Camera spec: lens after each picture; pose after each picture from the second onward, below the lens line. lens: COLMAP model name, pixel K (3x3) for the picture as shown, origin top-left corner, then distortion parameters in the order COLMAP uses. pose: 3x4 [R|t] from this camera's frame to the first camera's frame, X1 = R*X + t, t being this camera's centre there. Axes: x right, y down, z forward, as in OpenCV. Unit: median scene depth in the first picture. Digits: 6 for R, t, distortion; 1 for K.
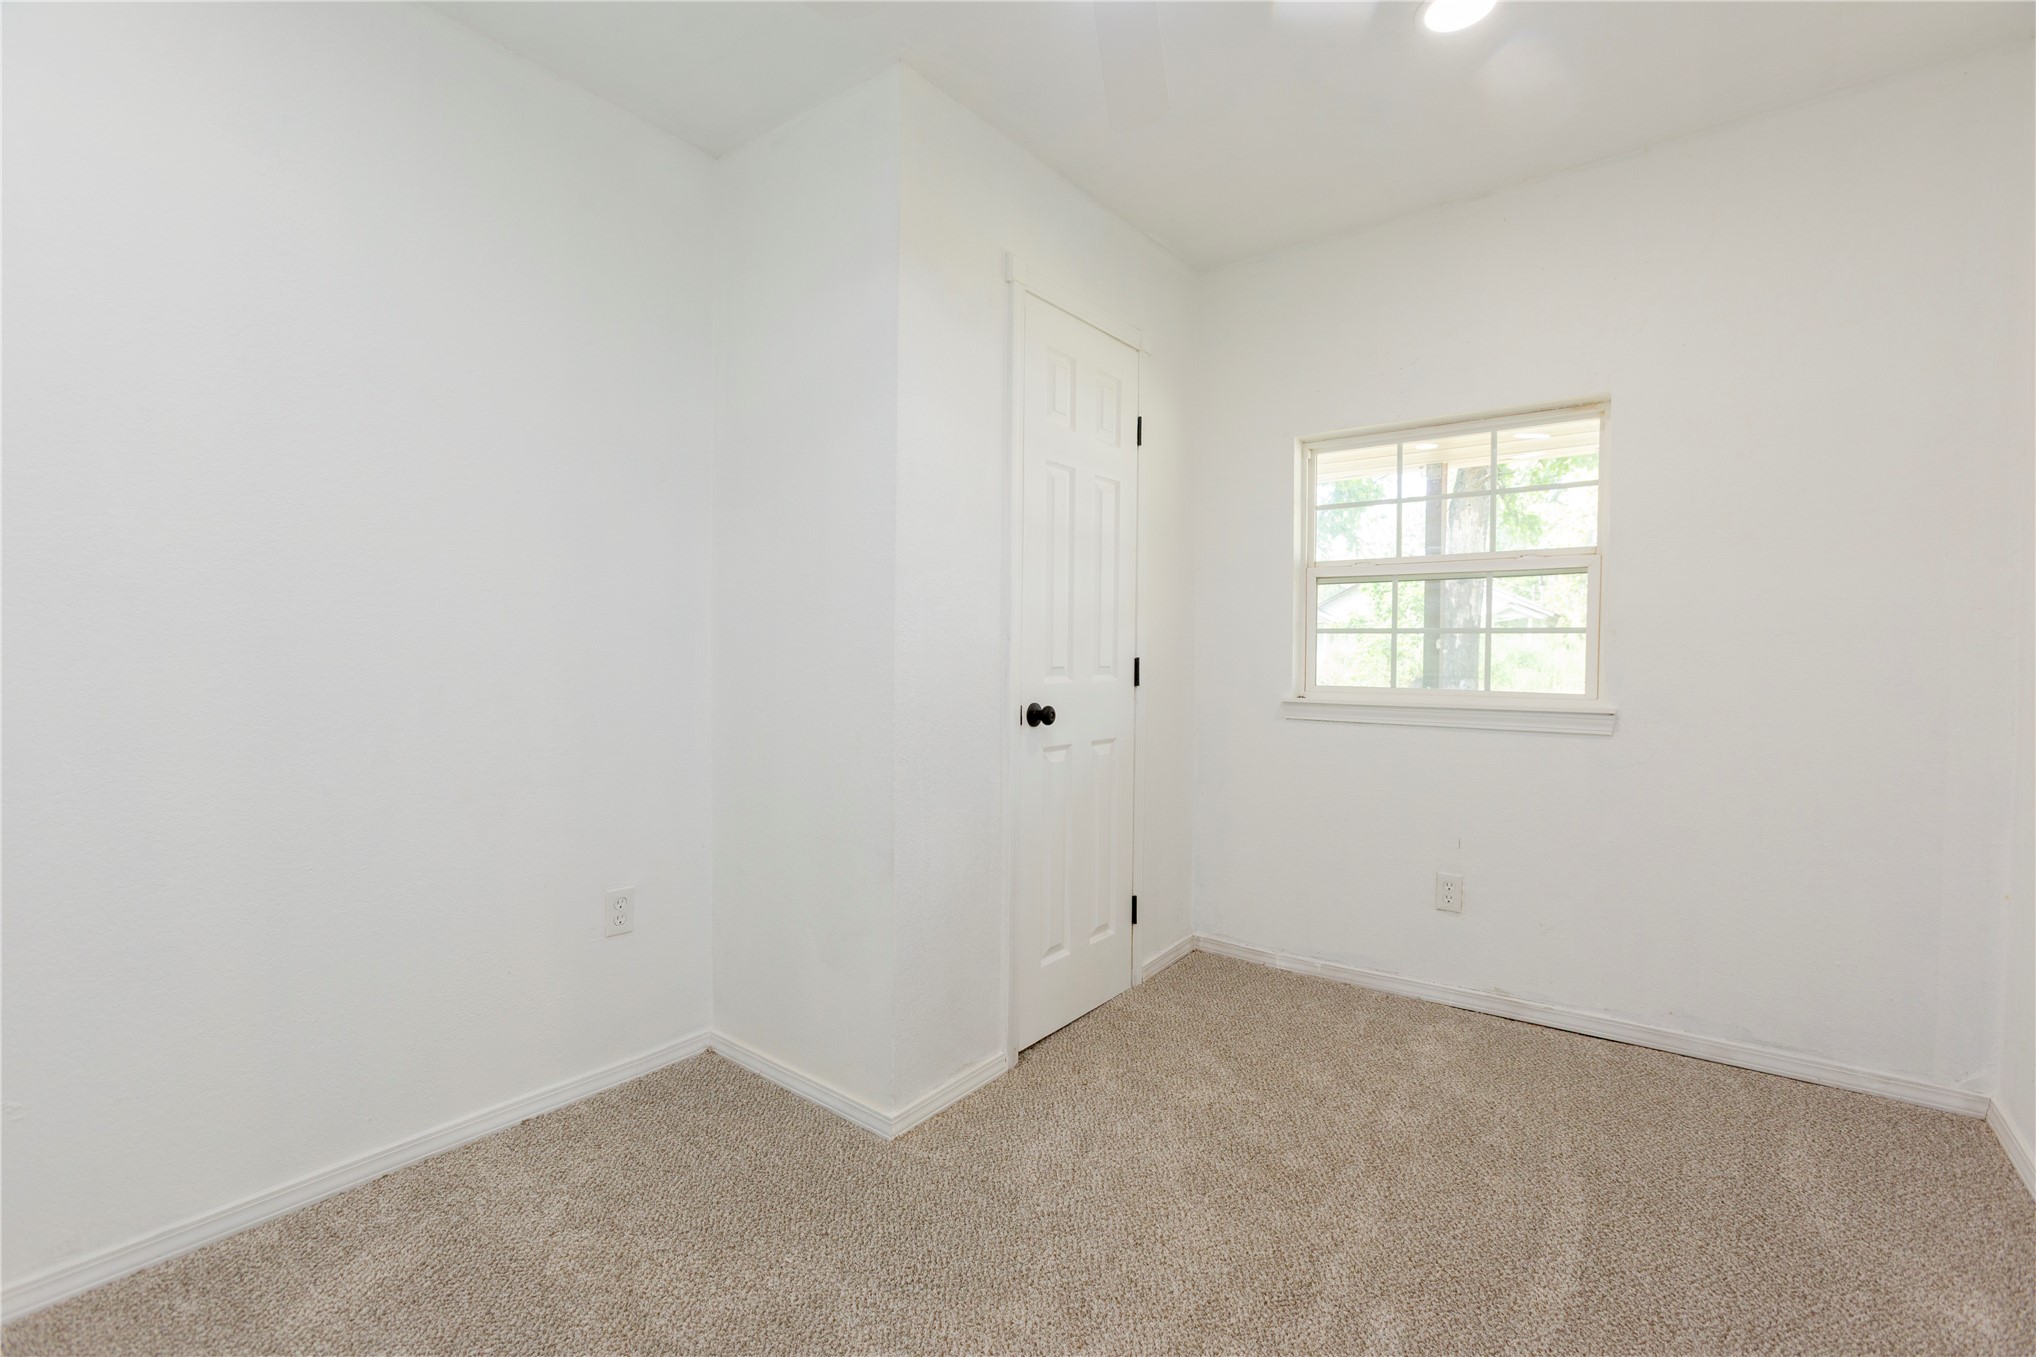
lens RADIAL K [[899.0, 0, 1018.5], [0, 899.0, 669.4], [0, 0, 1]] dist [-0.013392, 0.011026]
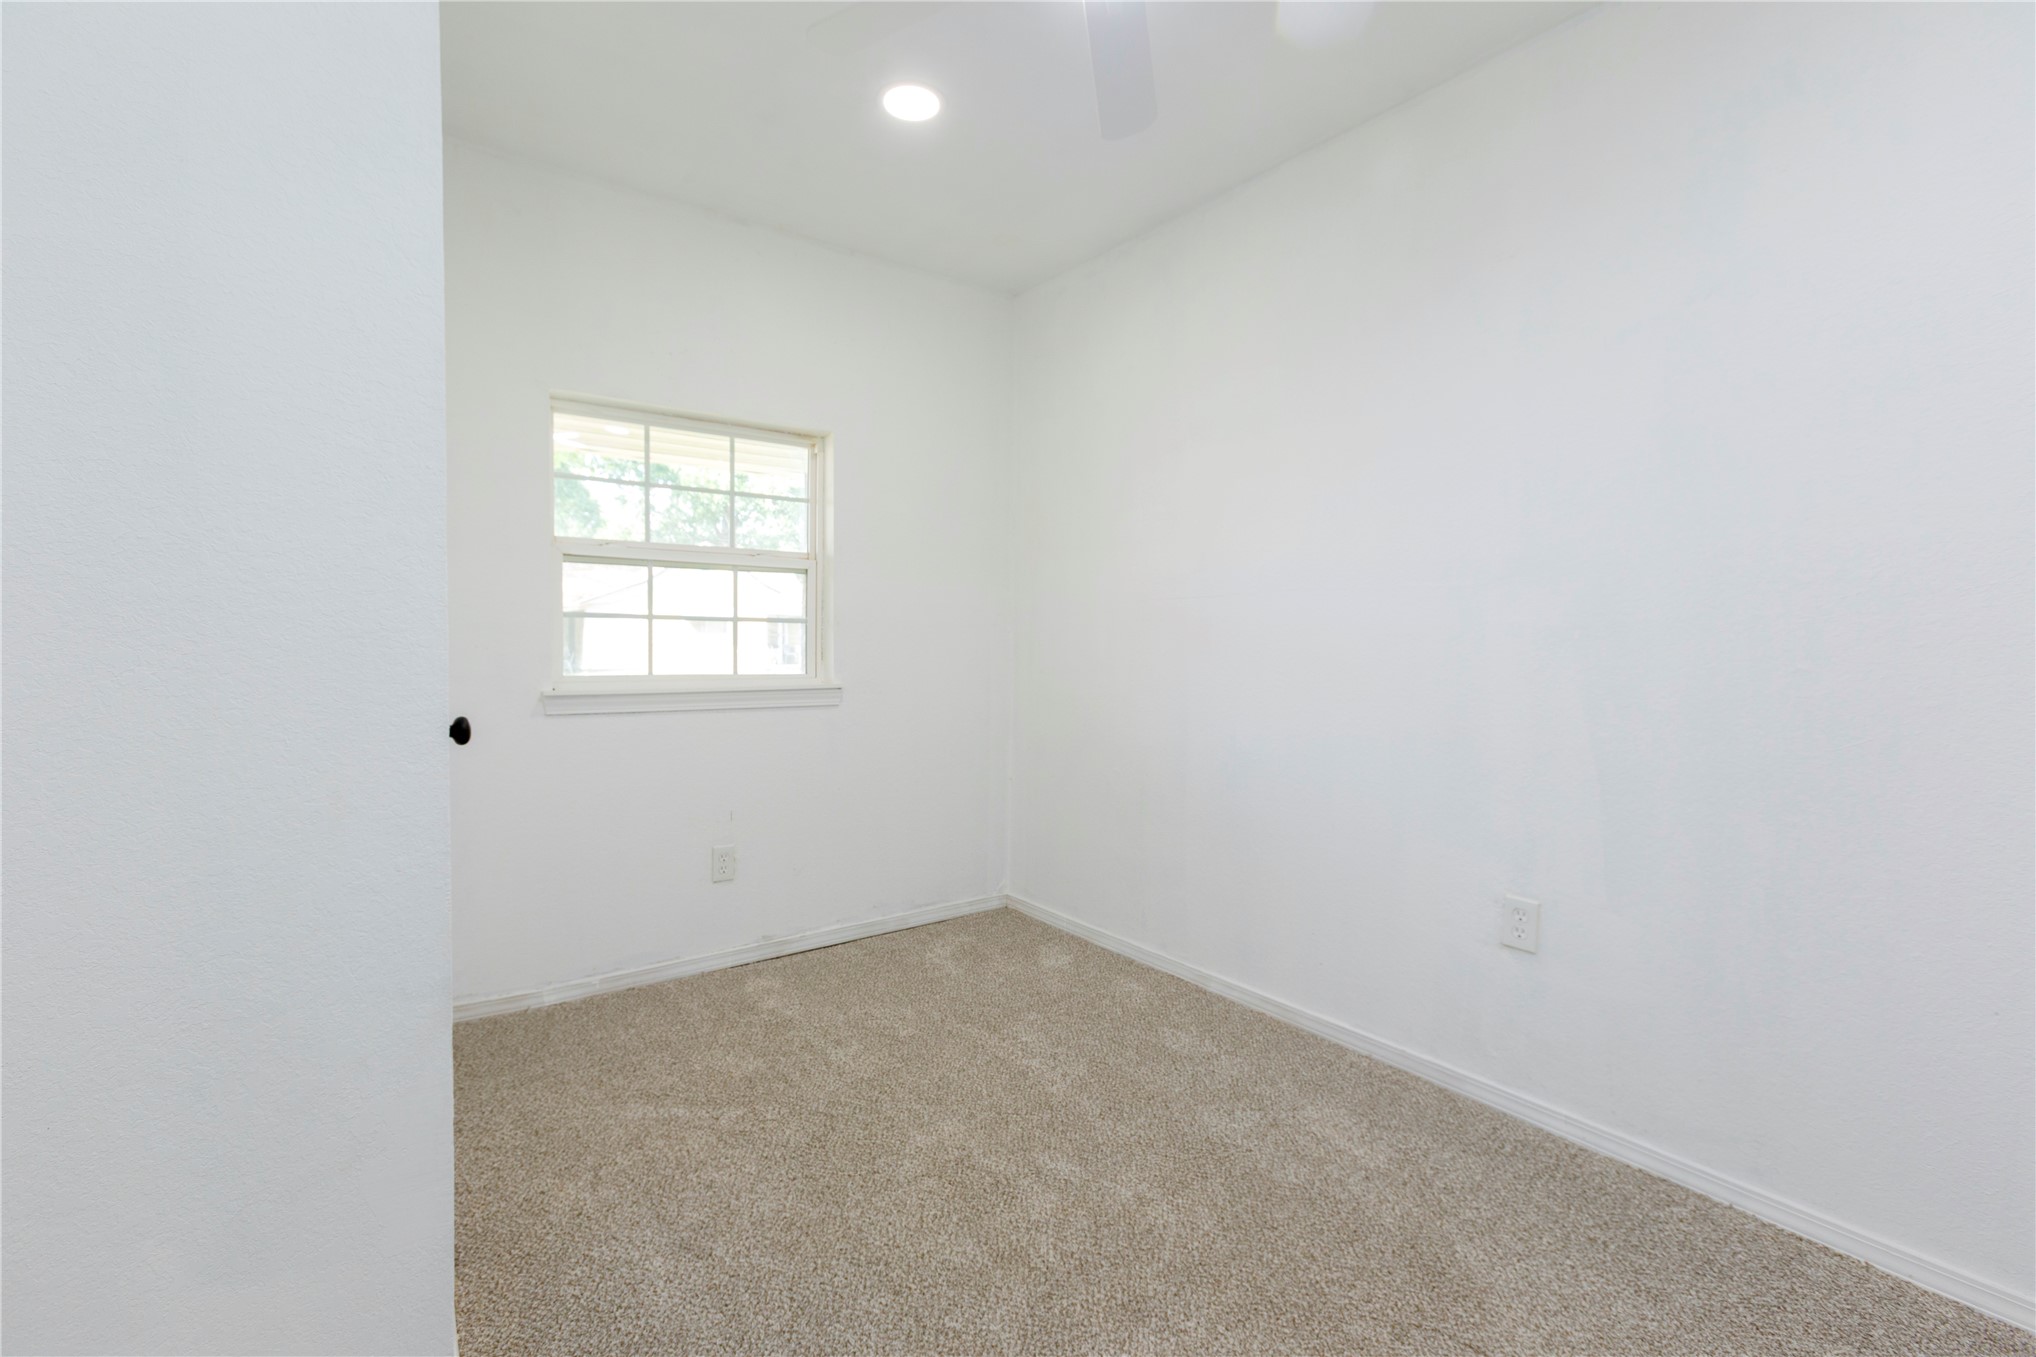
lens RADIAL K [[899.0, 0, 1013.7], [0, 899.0, 667.9], [0, 0, 1]] dist [-0.013392, 0.011026]
pose [[0.287018, -0.028661, 0.957496, -0.449986], [0.010638, 0.999586, 0.026732, -0.009637], [-0.957866, 0.002513, 0.287204, 0.368502]]
